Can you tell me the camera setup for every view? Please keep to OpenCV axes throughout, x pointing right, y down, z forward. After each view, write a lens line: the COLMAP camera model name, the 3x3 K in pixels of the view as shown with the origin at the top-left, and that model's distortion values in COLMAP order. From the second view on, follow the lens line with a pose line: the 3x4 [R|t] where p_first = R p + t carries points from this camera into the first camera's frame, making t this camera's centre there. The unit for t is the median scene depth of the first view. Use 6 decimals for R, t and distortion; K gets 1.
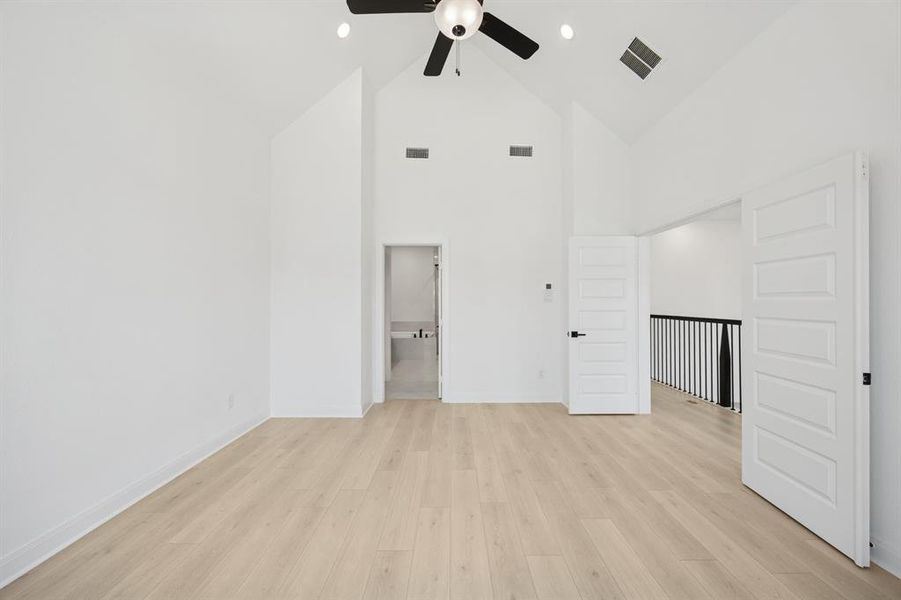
lens RADIAL K [[347.0, 0, 454.3], [0, 347.0, 300.2], [0, 0, 1]] dist [0.000114, 0.000028]
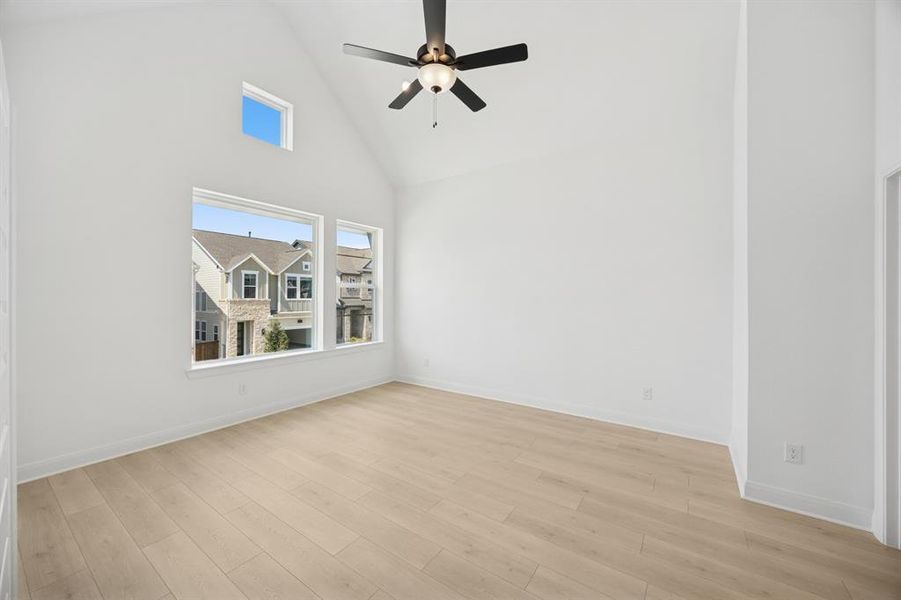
lens RADIAL K [[347.0, 0, 454.3], [0, 347.0, 300.2], [0, 0, 1]] dist [0.000114, 0.000028]
pose [[-0.575746, 0.000353, -0.817629, 0.743767], [-0.000239, 1.000000, 0.000600, -0.017967], [0.817629, 0.000541, -0.575746, 1.317918]]
